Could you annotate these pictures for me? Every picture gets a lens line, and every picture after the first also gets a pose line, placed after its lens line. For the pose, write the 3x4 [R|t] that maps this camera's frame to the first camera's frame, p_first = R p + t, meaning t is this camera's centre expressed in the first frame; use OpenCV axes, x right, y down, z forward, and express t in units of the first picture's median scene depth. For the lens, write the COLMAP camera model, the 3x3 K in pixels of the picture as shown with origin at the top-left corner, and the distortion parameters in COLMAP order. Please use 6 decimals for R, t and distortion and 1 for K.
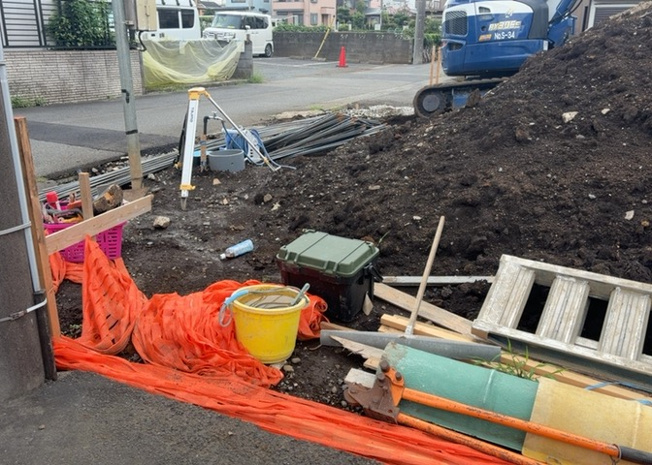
lens RADIAL K [[595.8, 0, 328.9], [0, 595.8, 235.4], [0, 0, 1]] dist [0.052980, -0.056605]
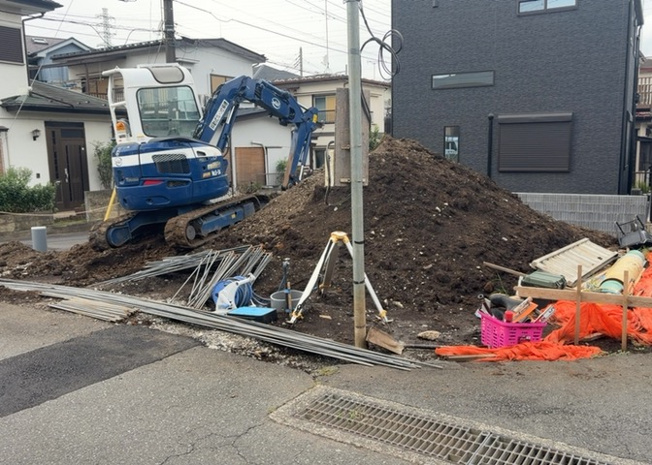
lens RADIAL K [[595.8, 0, 328.9], [0, 595.8, 235.4], [0, 0, 1]] dist [0.052980, -0.056605]
pose [[0.125815, -0.153431, 0.980117, -0.940478], [0.326453, 0.939347, 0.105143, -0.260571], [-0.936802, 0.306734, 0.168272, 0.597493]]
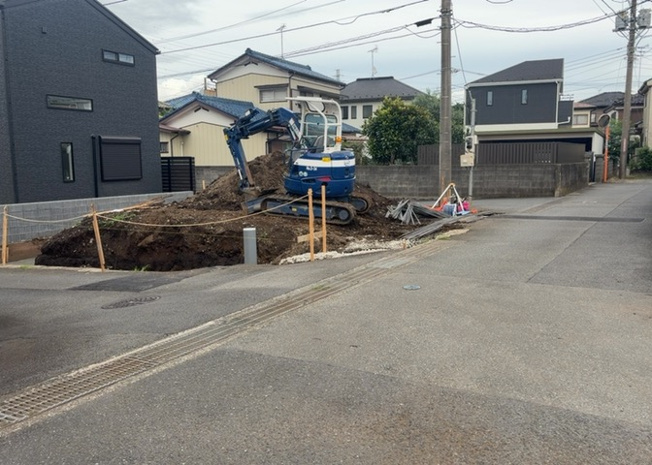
lens RADIAL K [[591.9, 0, 329.5], [0, 591.9, 235.1], [0, 0, 1]] dist [0.100361, -0.213629]
pose [[-0.996376, -0.005851, 0.084856, 0.134794], [0.031458, 0.901542, 0.431546, -1.018034], [-0.079026, 0.432651, -0.898091, 2.942905]]
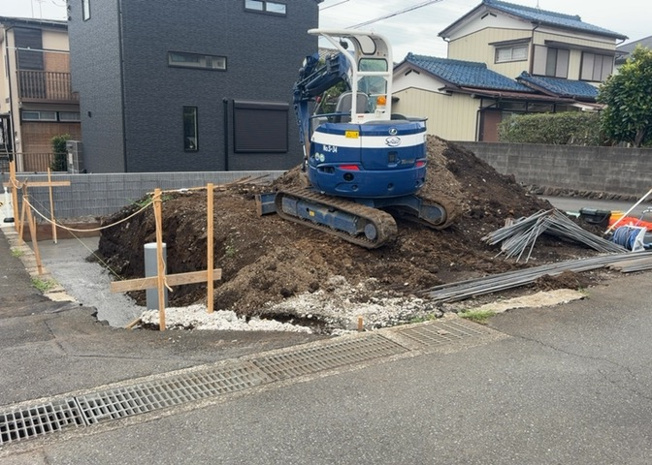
lens RADIAL K [[597.7, 0, 332.4], [0, 597.7, 233.9], [0, 0, 1]] dist [0.032719, -0.008106]
pose [[-0.836675, -0.116565, 0.535152, -0.265566], [0.147420, 0.893102, 0.425014, -0.743280], [-0.527486, 0.434490, -0.730052, 2.085843]]
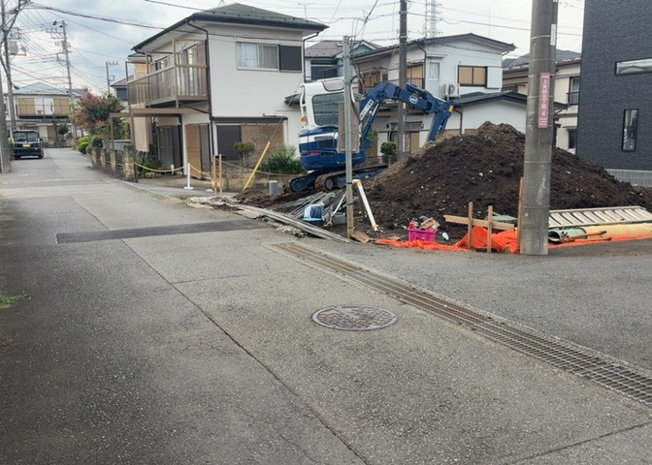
lens RADIAL K [[591.9, 0, 329.5], [0, 591.9, 235.1], [0, 0, 1]] dist [0.100361, -0.213629]
pose [[0.599449, -0.151969, 0.785854, -1.351336], [0.270354, 0.962552, -0.020087, -0.033503], [-0.753372, 0.224499, 0.618086, -0.098135]]
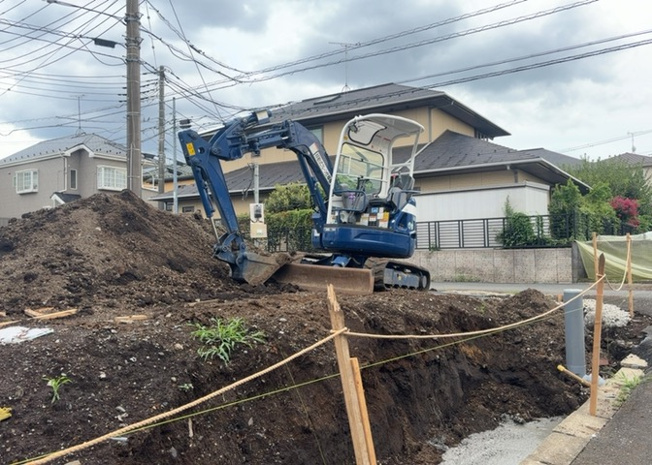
lens RADIAL K [[597.7, 0, 332.4], [0, 597.7, 233.9], [0, 0, 1]] dist [0.032719, -0.008106]
pose [[-0.204747, -0.051819, -0.977442, 1.686786], [-0.294629, 0.955548, 0.011058, -0.344748], [0.933420, 0.290247, -0.210913, 1.334622]]
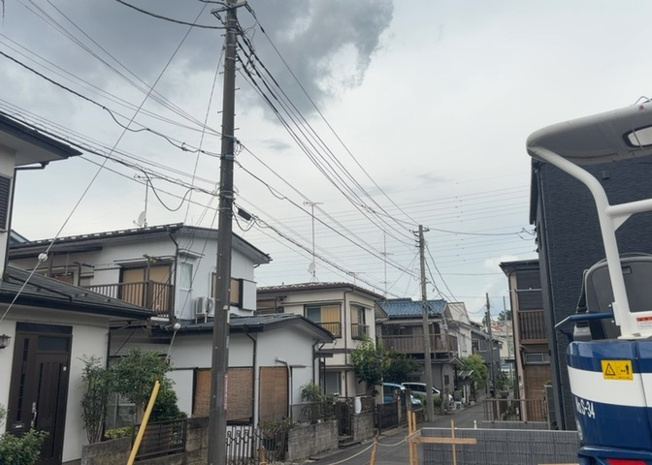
lens RADIAL K [[591.9, 0, 329.5], [0, 591.9, 235.1], [0, 0, 1]] dist [0.100361, -0.213629]
pose [[-0.058998, 0.214321, 0.974980, -0.087411], [0.326868, 0.926987, -0.183992, -0.511193], [-0.943227, 0.307835, -0.124745, 1.403723]]
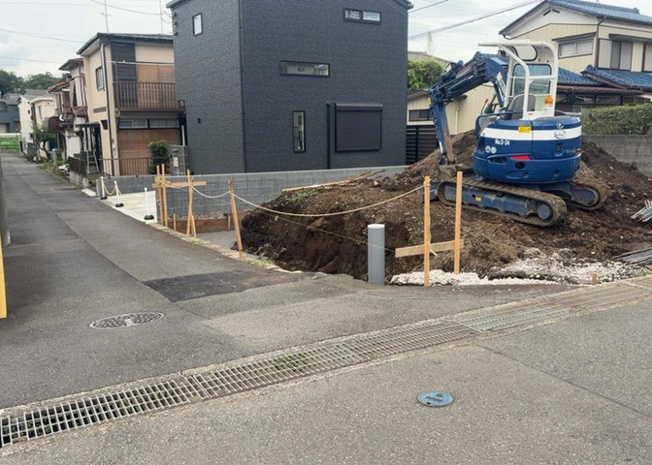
lens RADIAL K [[595.8, 0, 328.9], [0, 595.8, 235.4], [0, 0, 1]] dist [0.052980, -0.056605]
pose [[-0.810543, -0.100801, 0.576939, -0.115520], [0.188196, 0.888010, 0.419548, -0.848773], [-0.554619, 0.448639, -0.700800, 2.415909]]
